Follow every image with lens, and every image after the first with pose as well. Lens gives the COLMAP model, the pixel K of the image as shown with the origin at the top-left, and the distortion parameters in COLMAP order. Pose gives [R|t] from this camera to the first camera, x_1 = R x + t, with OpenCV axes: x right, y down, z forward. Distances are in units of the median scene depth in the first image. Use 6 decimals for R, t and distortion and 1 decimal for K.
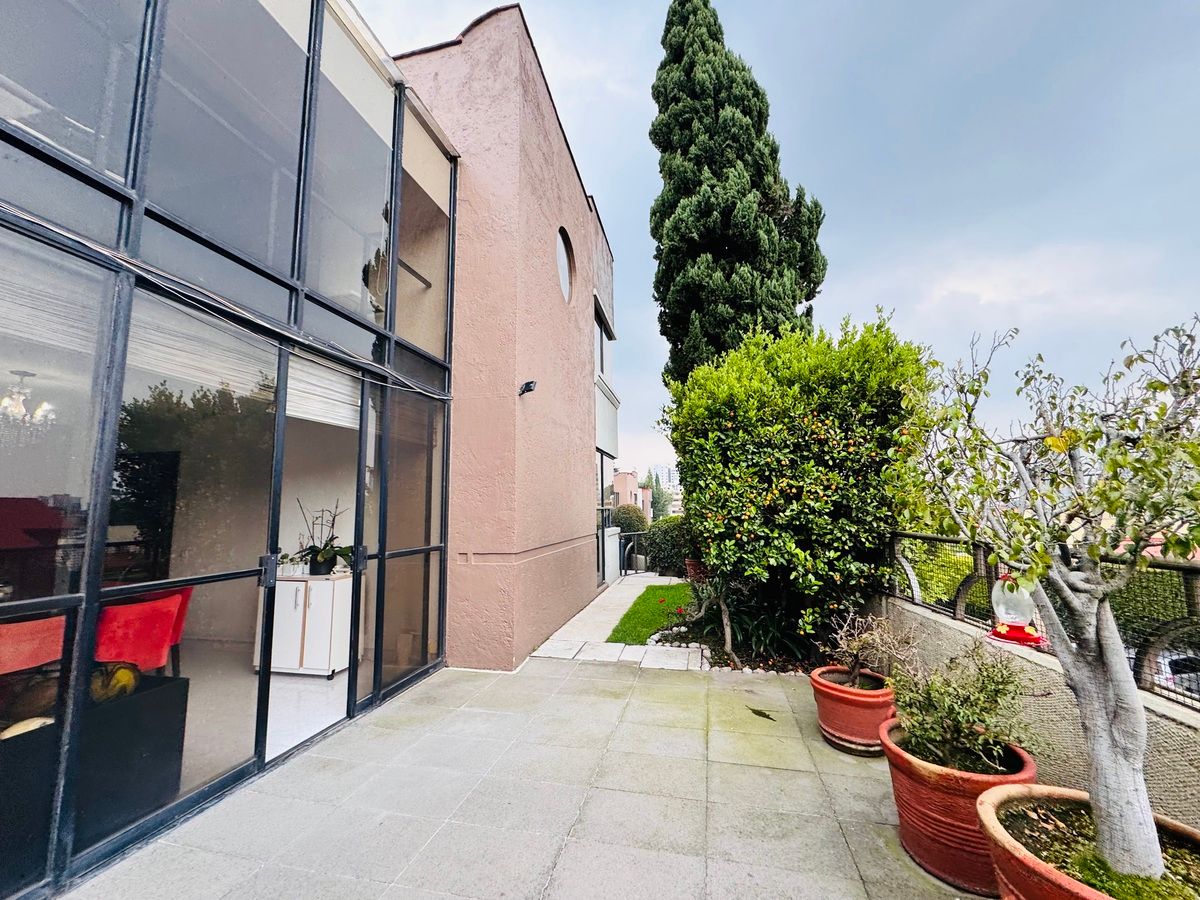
lens RADIAL K [[479.6, 0, 602.5], [0, 479.6, 448.4], [0, 0, 1]] dist [-0.001064, 0.000445]
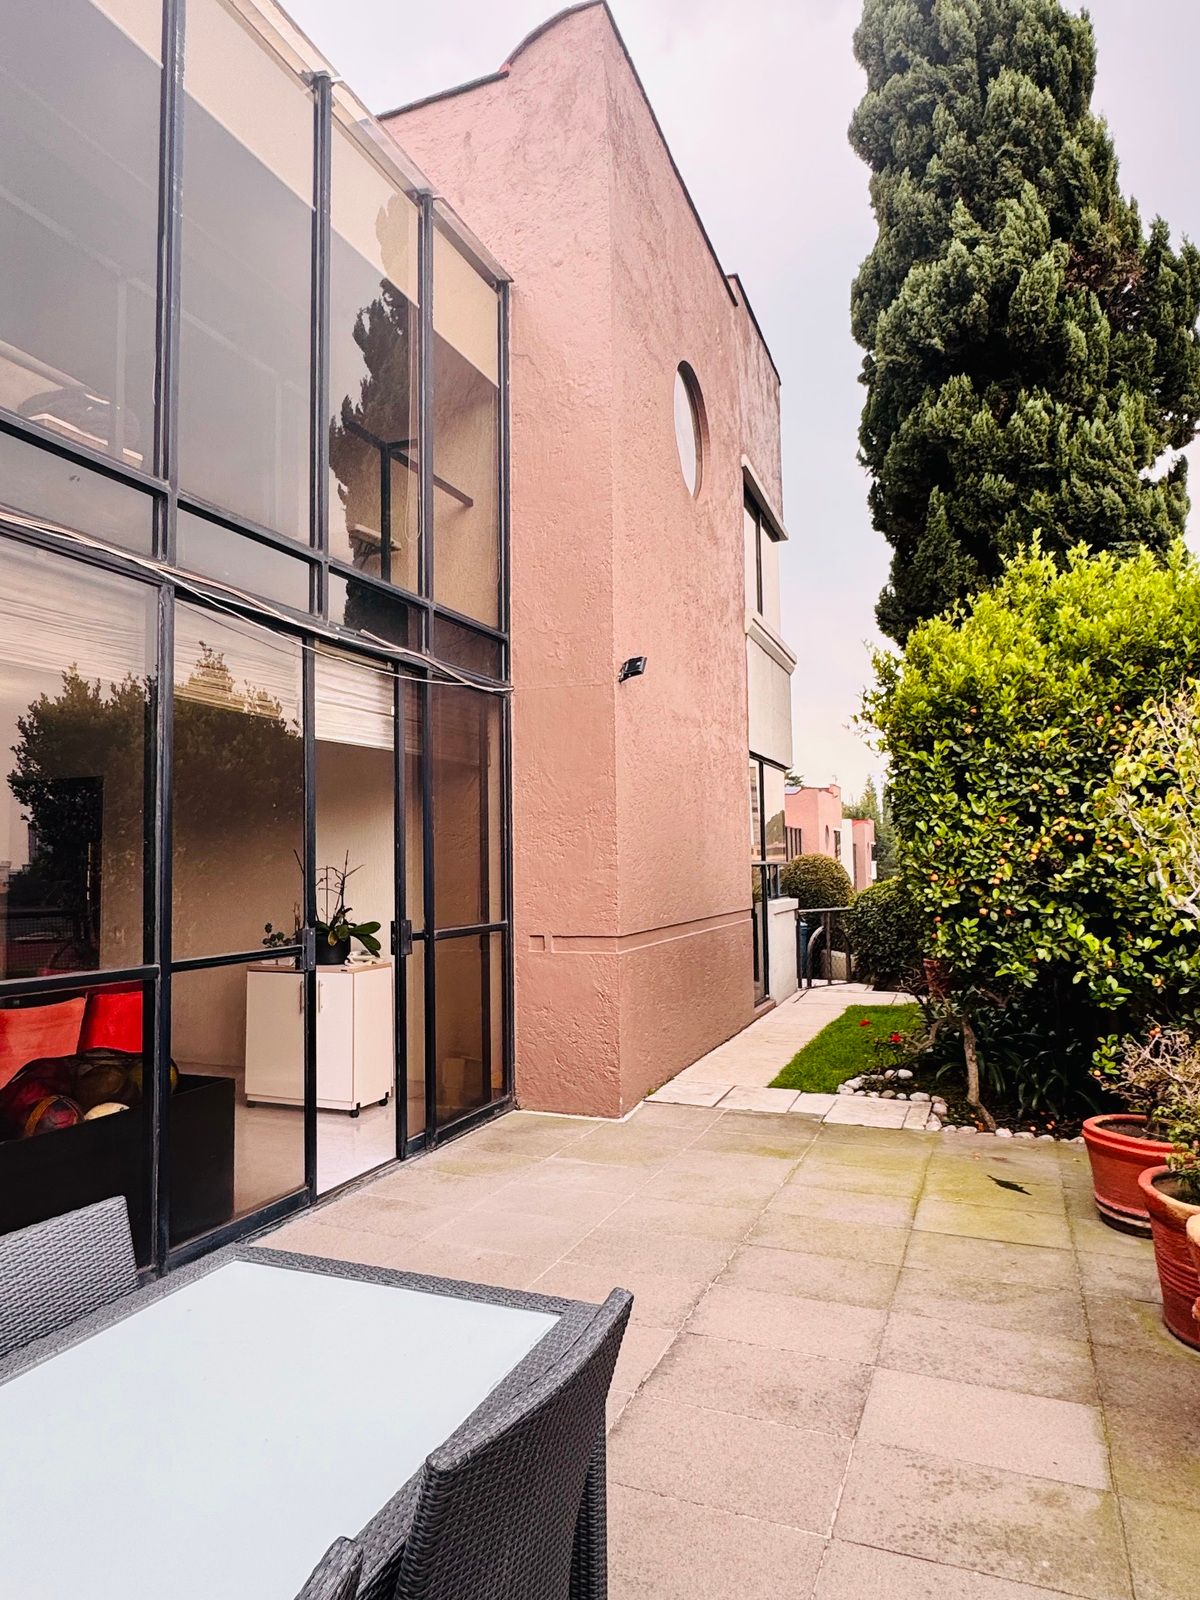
lens RADIAL K [[1005.4, 0, 603.1], [0, 1005.4, 788.6], [0, 0, 1]] dist [0.001676, -0.000648]
pose [[0.986729, -0.010898, -0.162011, 0.013398], [0.019533, 0.998466, 0.051801, -0.045050], [0.161198, -0.054278, 0.985428, -0.300781]]
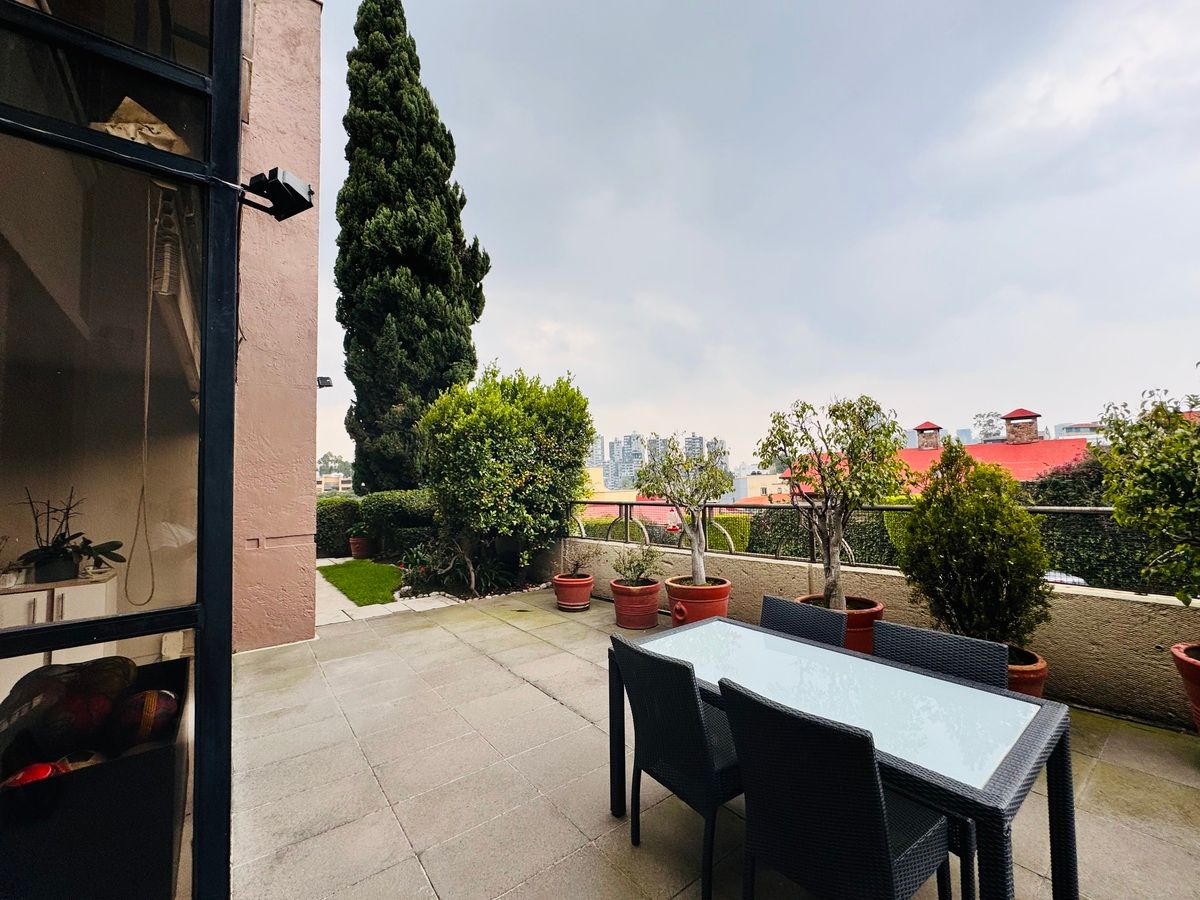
lens RADIAL K [[479.6, 0, 597.2], [0, 479.6, 446.0], [0, 0, 1]] dist [-0.001064, 0.000445]
pose [[0.647715, 0.051214, 0.760160, -0.629975], [-0.077719, 0.996975, -0.000946, -0.033835], [-0.757908, -0.058466, 0.649736, -0.203356]]
